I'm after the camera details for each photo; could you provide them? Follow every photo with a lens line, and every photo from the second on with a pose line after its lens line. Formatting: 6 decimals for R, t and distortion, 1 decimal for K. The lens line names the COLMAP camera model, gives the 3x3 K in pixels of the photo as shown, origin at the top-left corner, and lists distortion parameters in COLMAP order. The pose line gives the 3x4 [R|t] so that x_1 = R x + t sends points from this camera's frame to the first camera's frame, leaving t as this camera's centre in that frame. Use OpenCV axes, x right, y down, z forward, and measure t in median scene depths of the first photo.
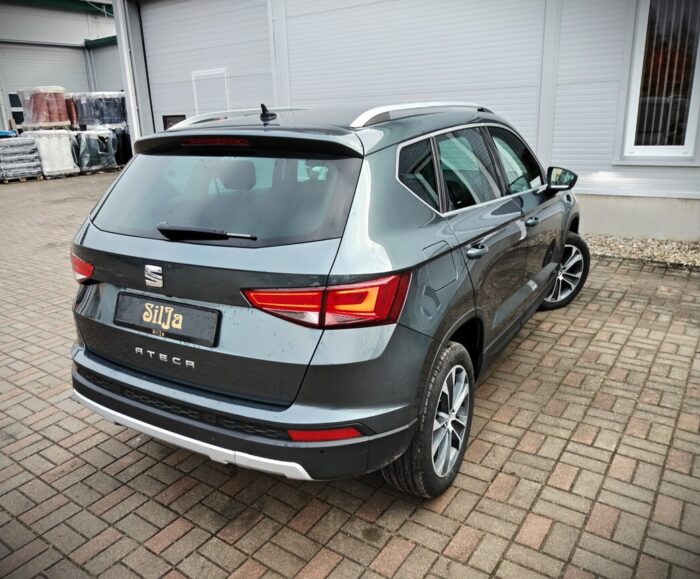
lens RADIAL K [[583.8, 0, 347.5], [0, 583.8, 276.8], [0, 0, 1]] dist [-0.000051, 0.007760]
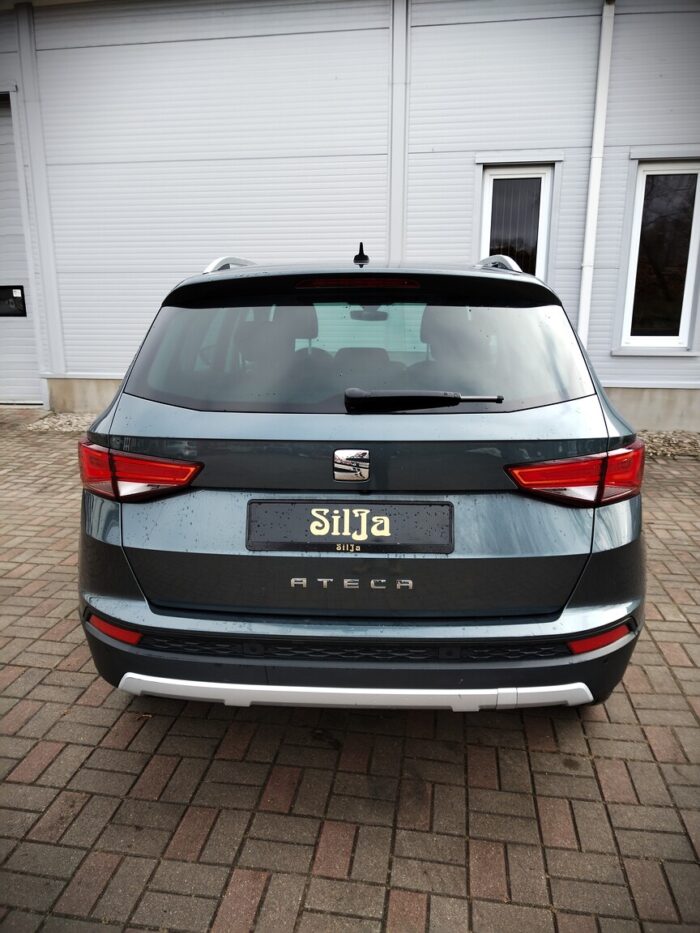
lens RADIAL K [[687.1, 0, 350.0], [0, 687.1, 466.5], [0, 0, 1]] dist [-0.004648, -0.005291]
pose [[0.888424, -0.076898, 0.452537, -0.639100], [0.101854, 0.994316, -0.031002, 0.024209], [-0.447581, 0.073635, 0.891206, 0.252118]]
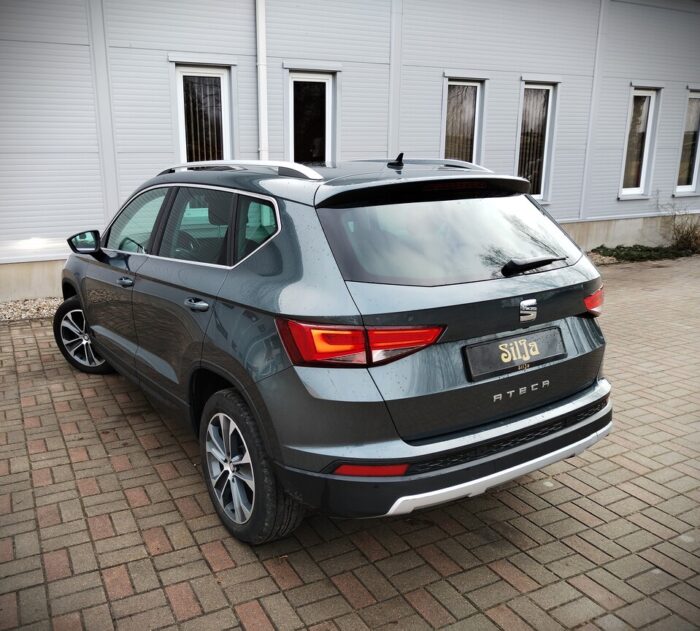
lens RADIAL K [[616.2, 0, 279.1], [0, 616.2, 318.3], [0, 0, 1]] dist [0.000730, -0.011978]
pose [[0.486396, -0.181757, 0.854625, -1.350732], [0.239775, 0.968339, 0.069478, -0.153915], [-0.840195, 0.171124, 0.514577, 0.740007]]
